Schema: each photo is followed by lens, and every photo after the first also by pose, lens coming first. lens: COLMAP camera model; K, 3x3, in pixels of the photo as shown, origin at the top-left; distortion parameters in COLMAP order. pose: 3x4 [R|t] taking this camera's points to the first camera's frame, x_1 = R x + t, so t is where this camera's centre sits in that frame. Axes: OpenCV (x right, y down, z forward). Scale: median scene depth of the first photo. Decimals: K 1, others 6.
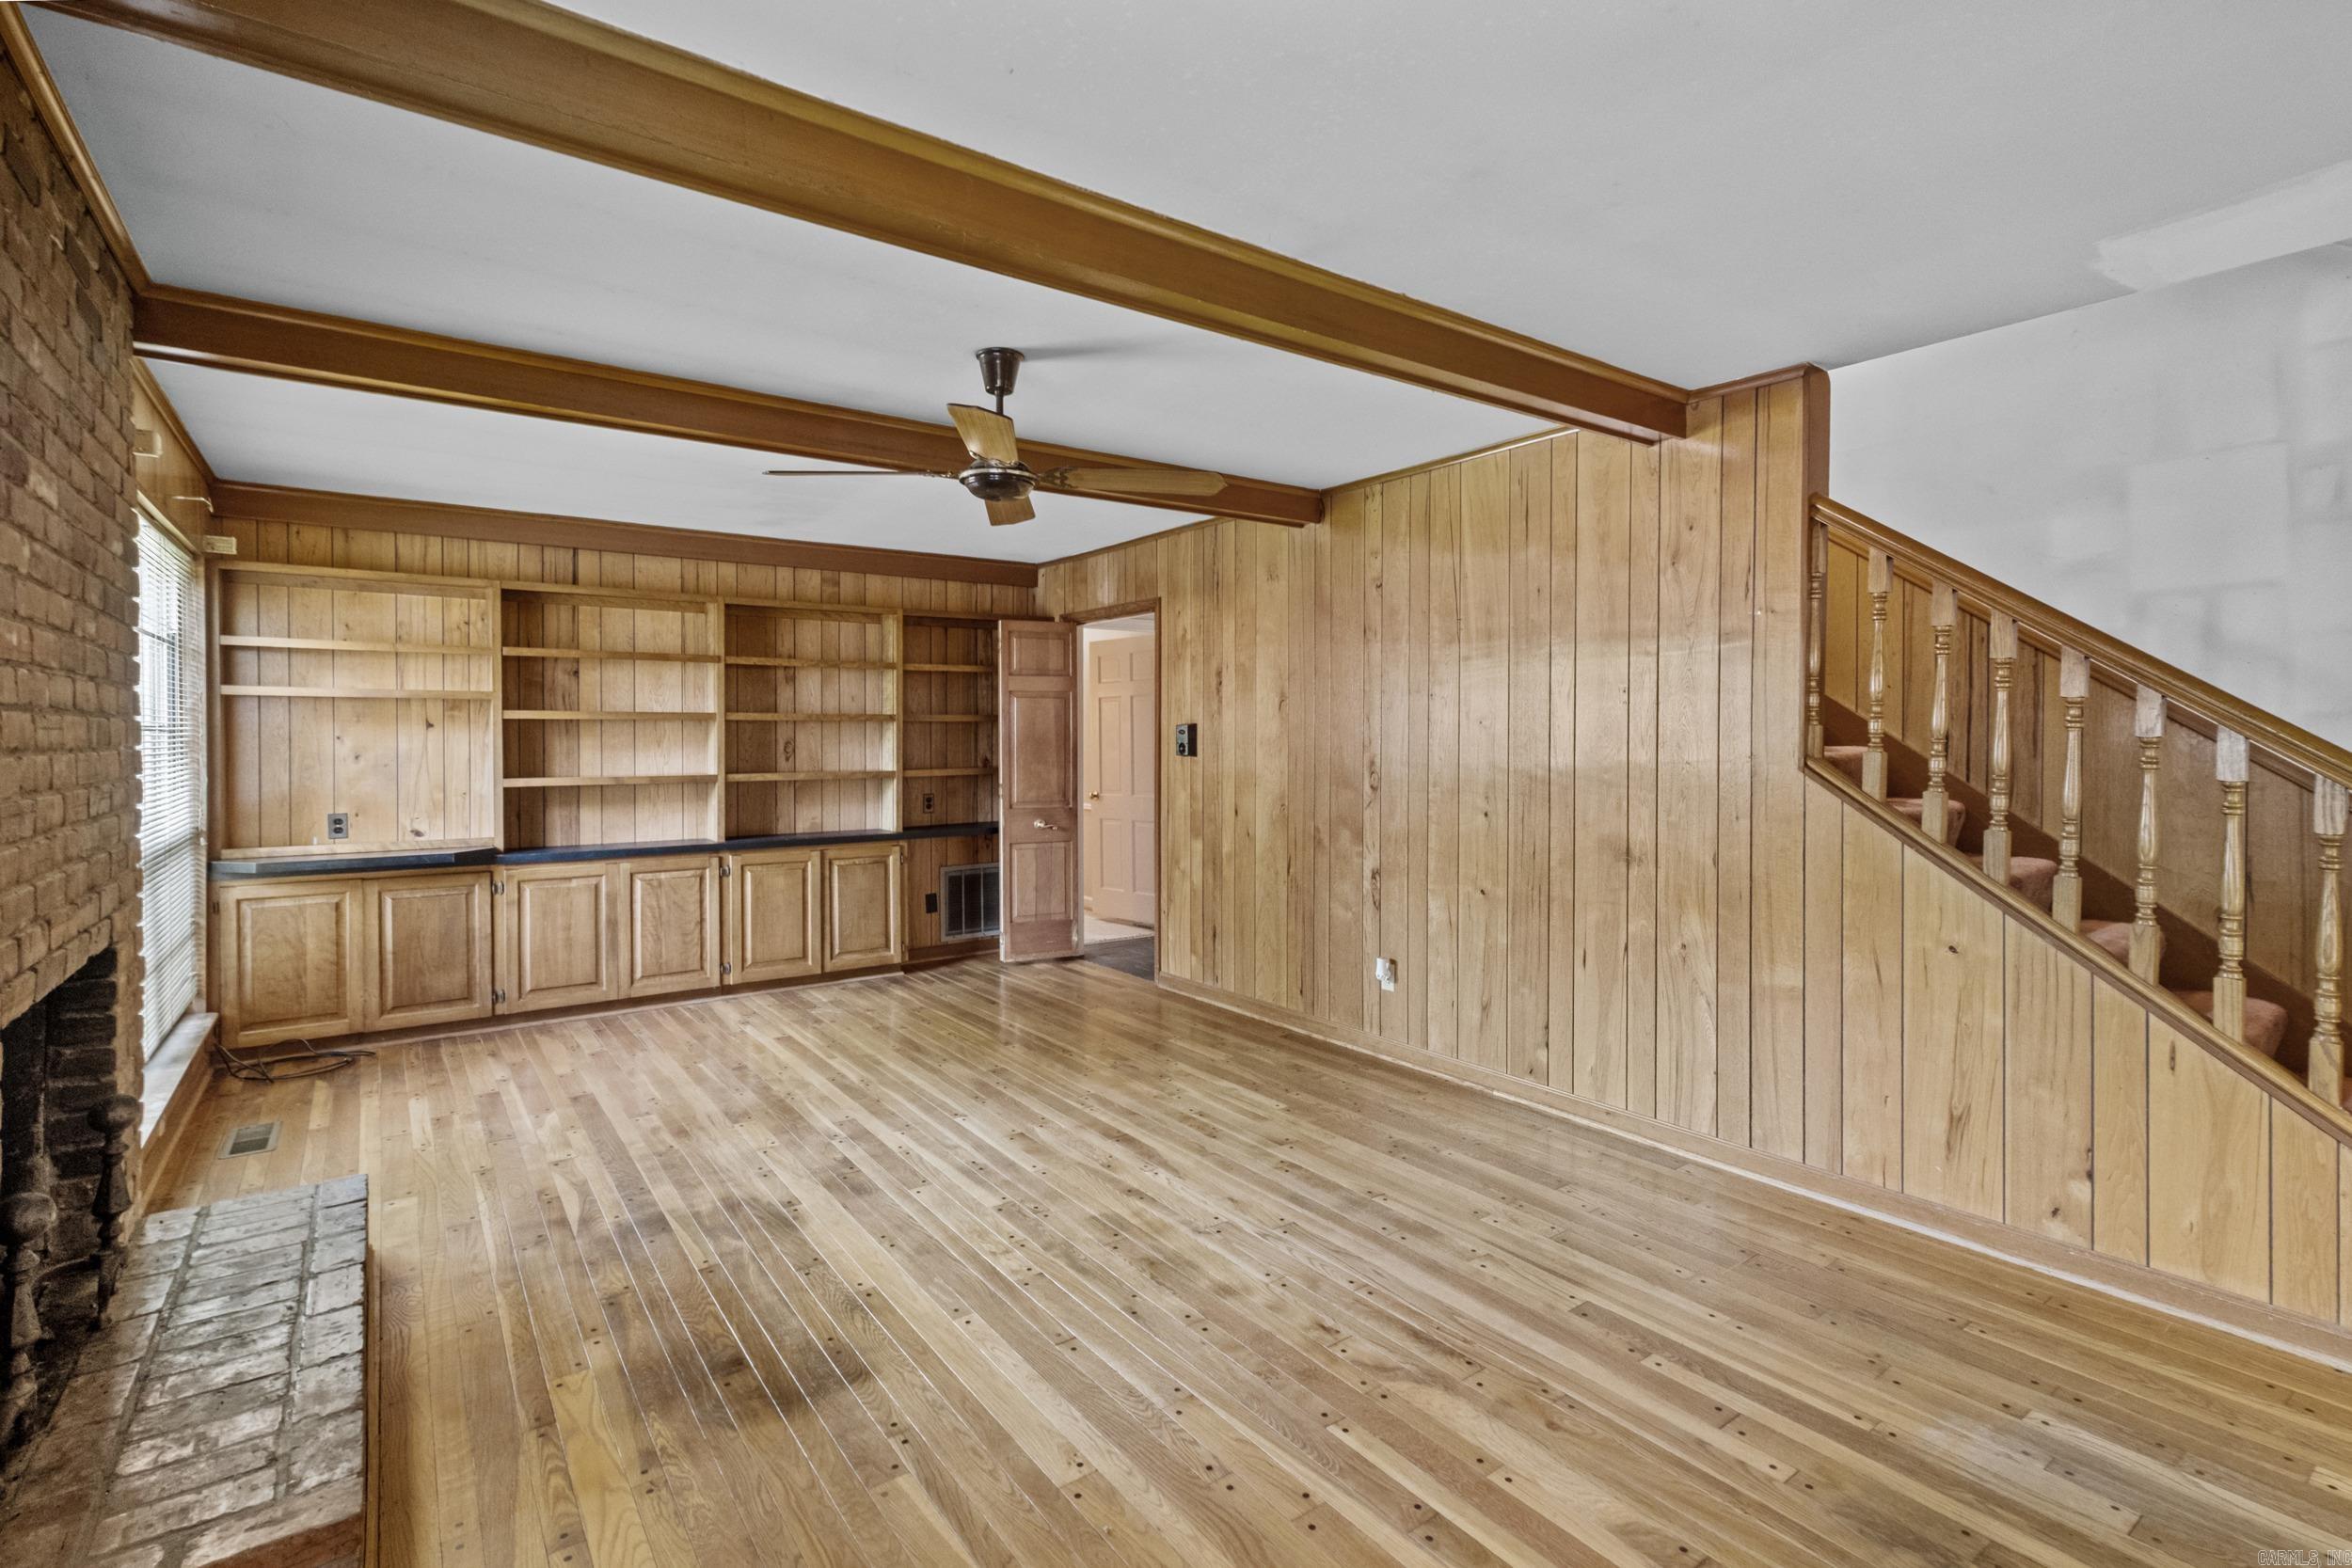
lens RADIAL K [[1079.9, 0, 1195.3], [0, 1079.9, 746.9], [0, 0, 1]] dist [0.003850, 0.002549]
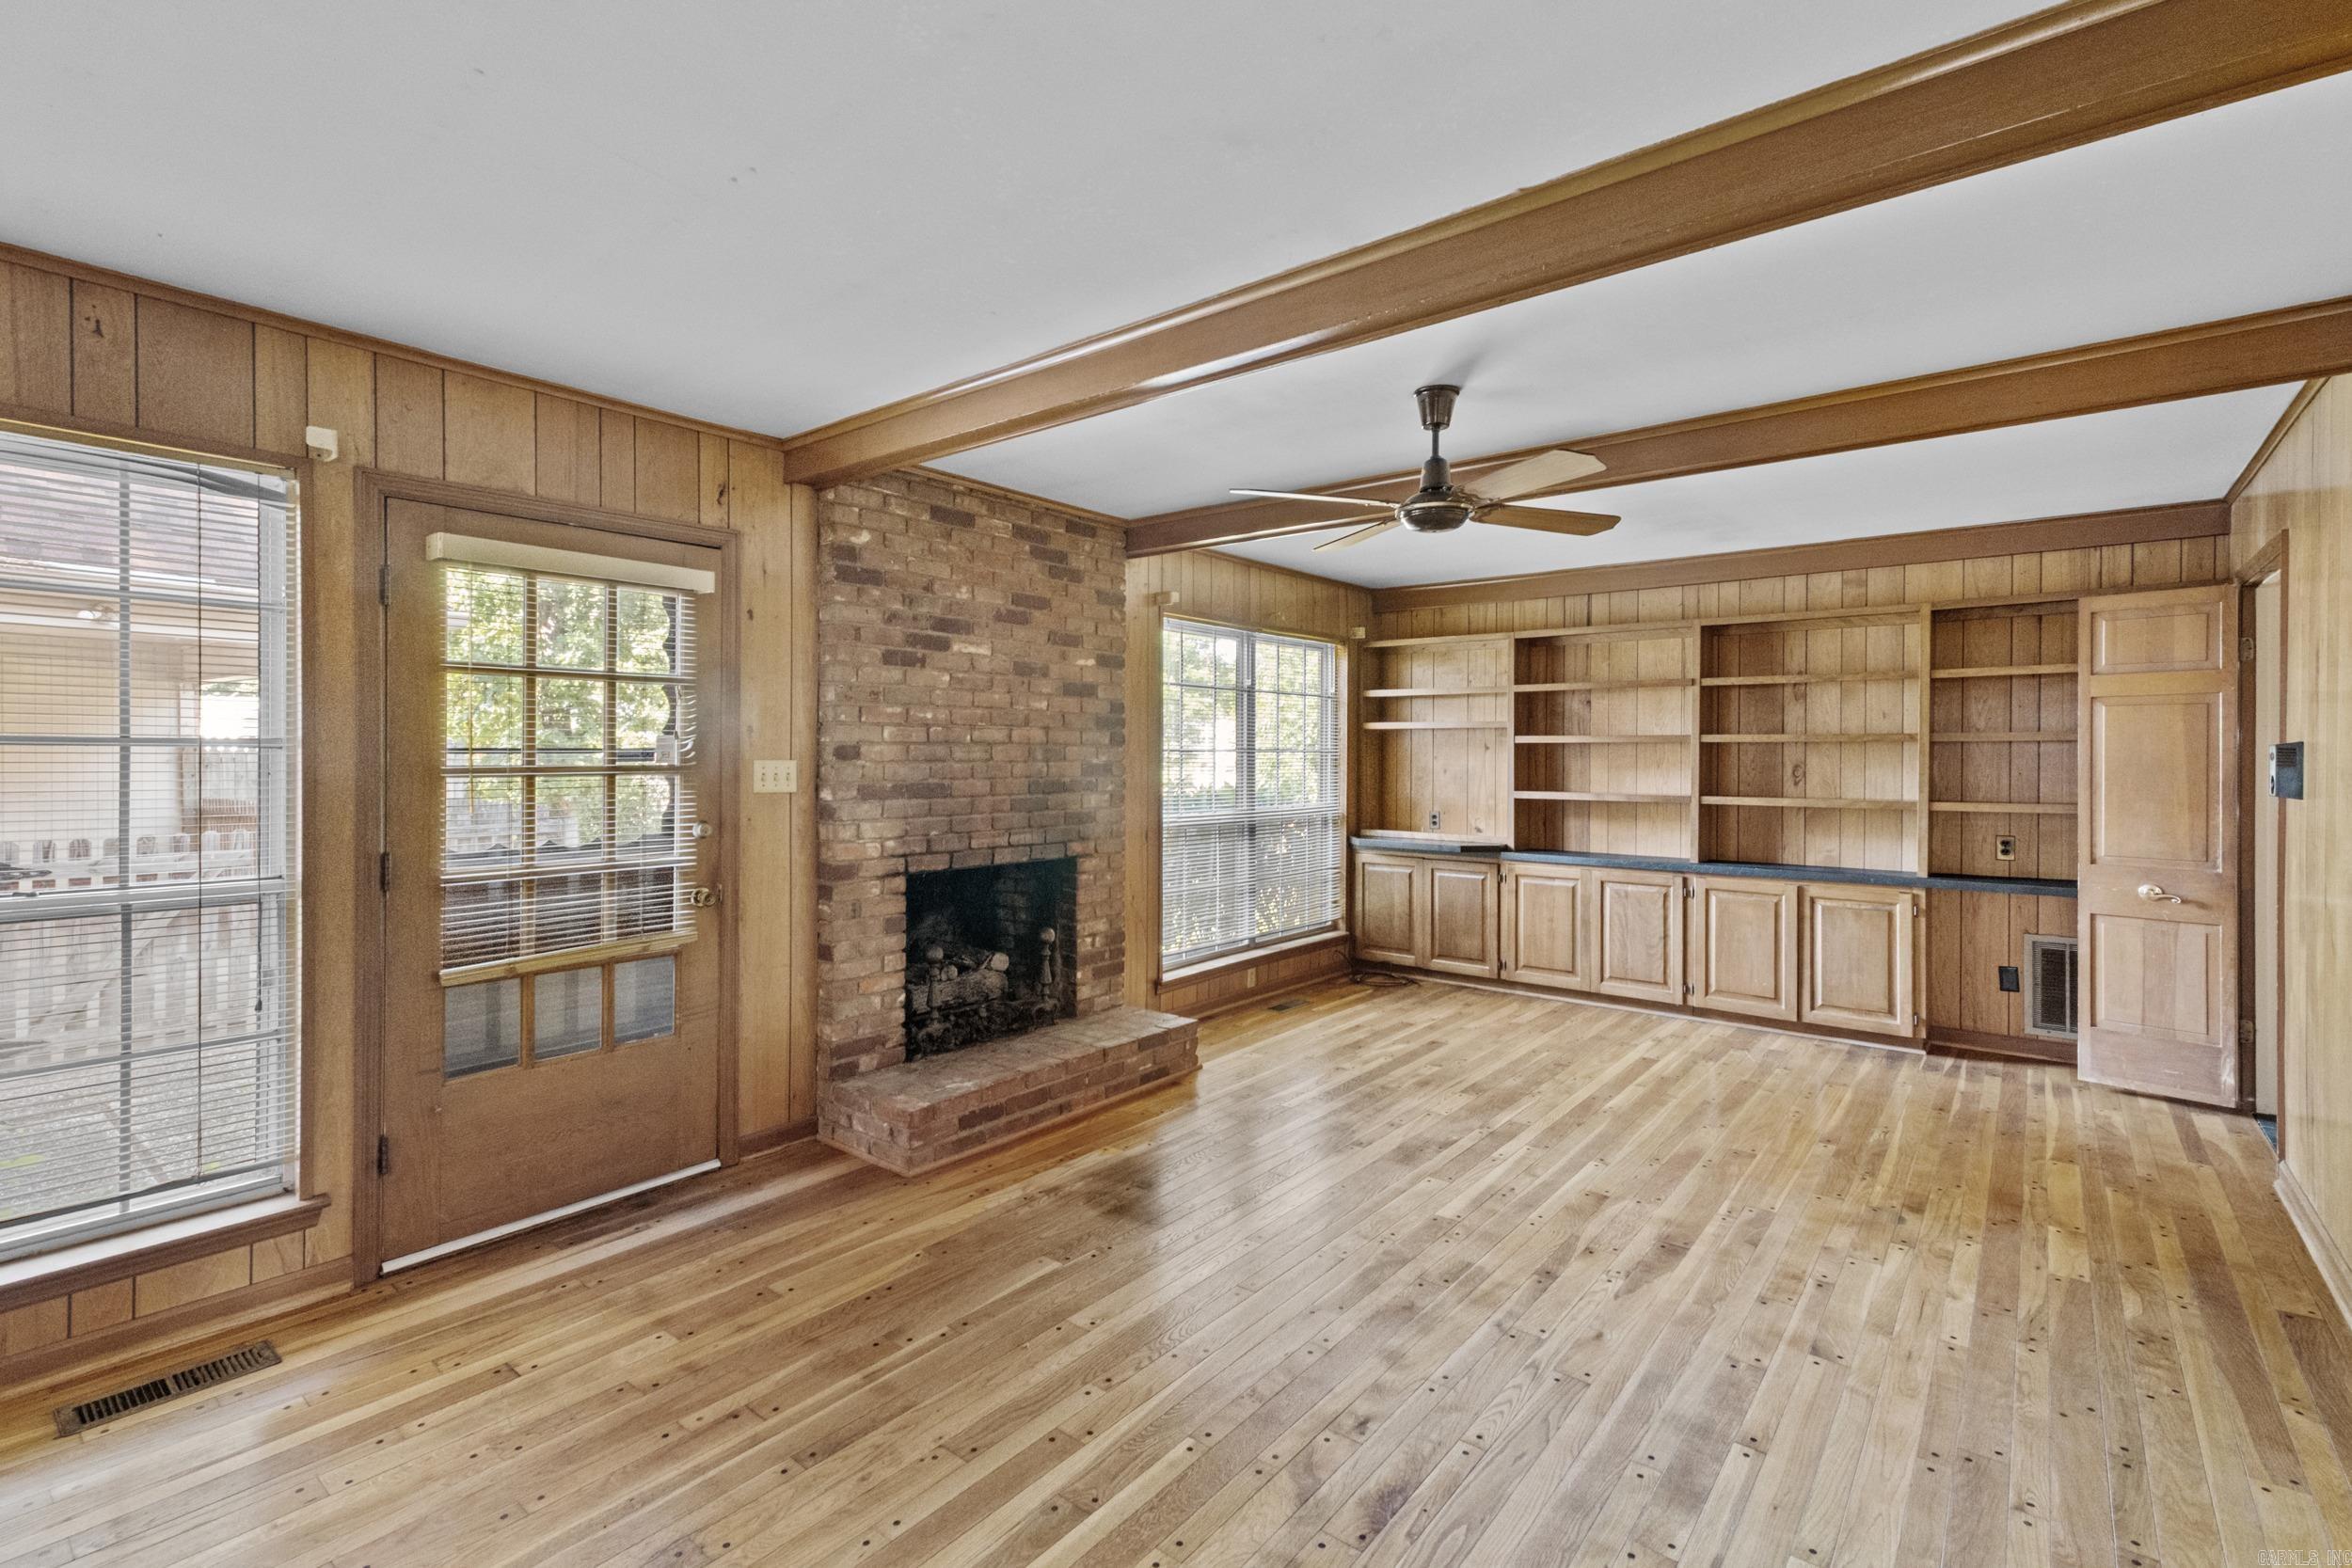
lens RADIAL K [[1079.9, 0, 1162.4], [0, 1079.9, 751.9], [0, 0, 1]] dist [0.003850, 0.002549]
pose [[0.246079, 0.000744, -0.969250, 0.517048], [-0.015627, 0.999873, -0.003200, -0.005824], [0.969124, 0.015934, 0.246059, 0.336802]]
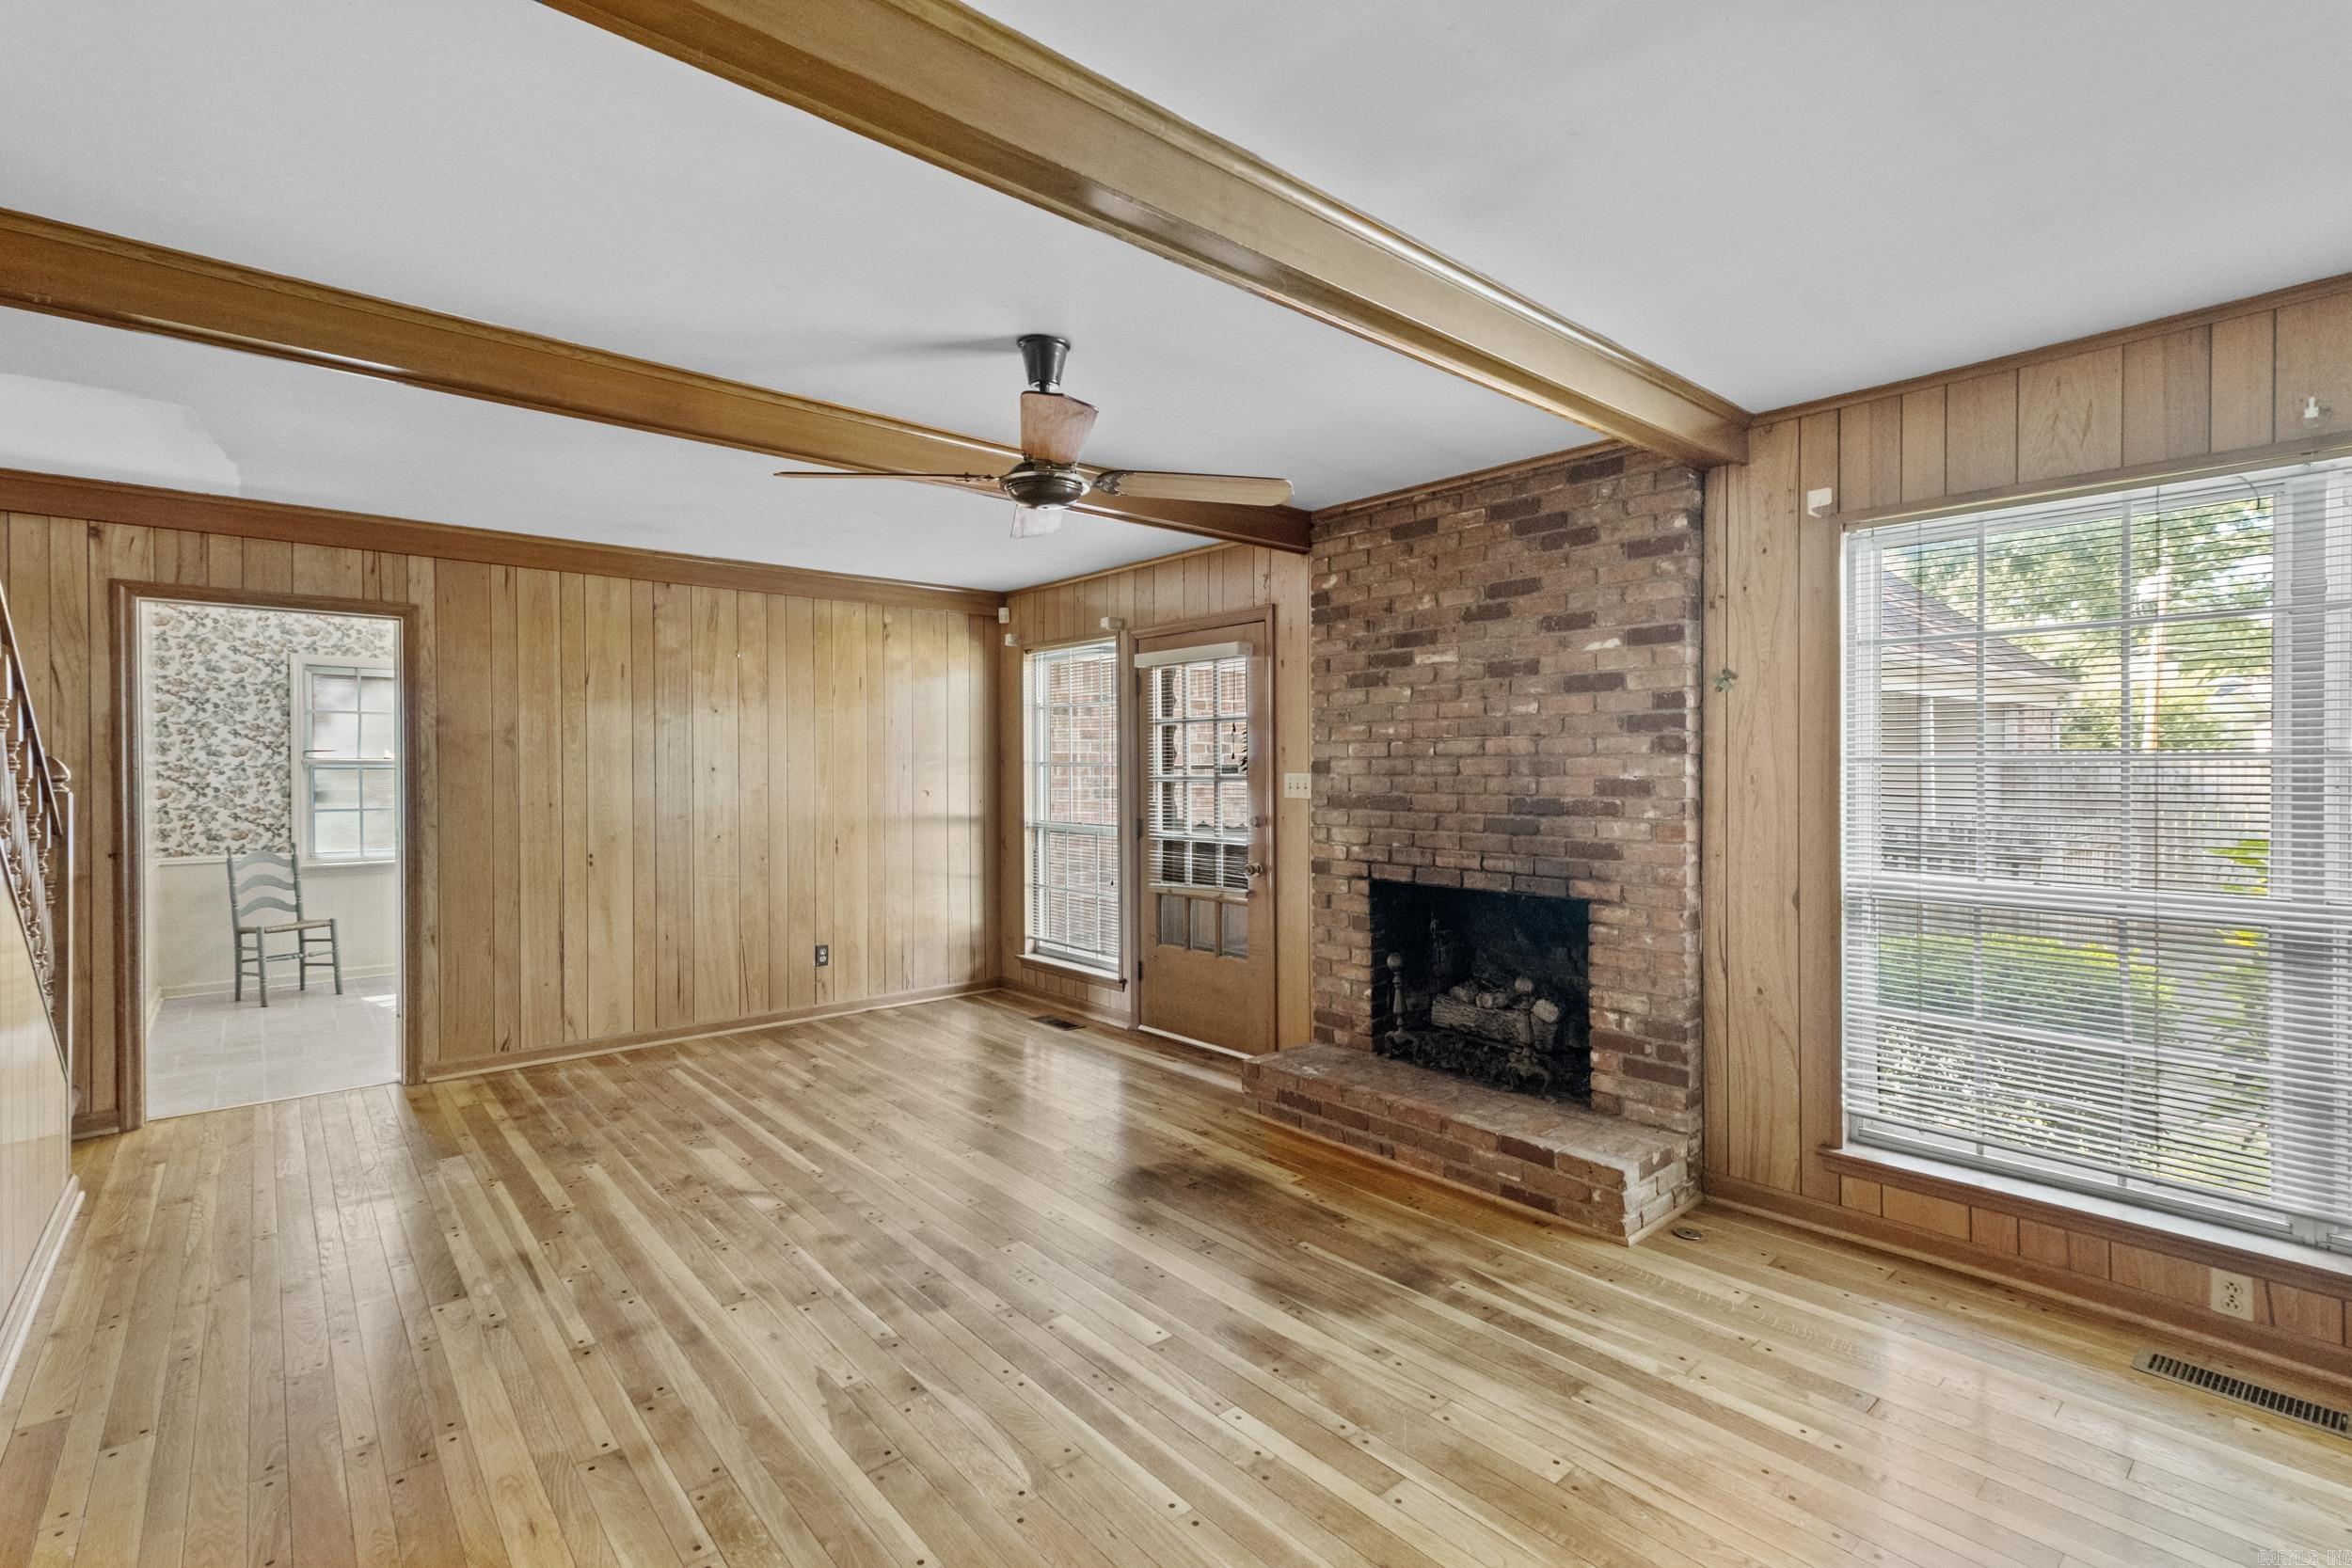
lens RADIAL K [[1079.9, 0, 1173.2], [0, 1079.9, 776.0], [0, 0, 1]] dist [0.003850, 0.002549]
pose [[-0.997967, 0.005251, -0.063512, -0.155639], [0.003990, 0.999793, 0.019958, -0.016341], [0.063604, 0.019665, -0.997781, 1.291372]]
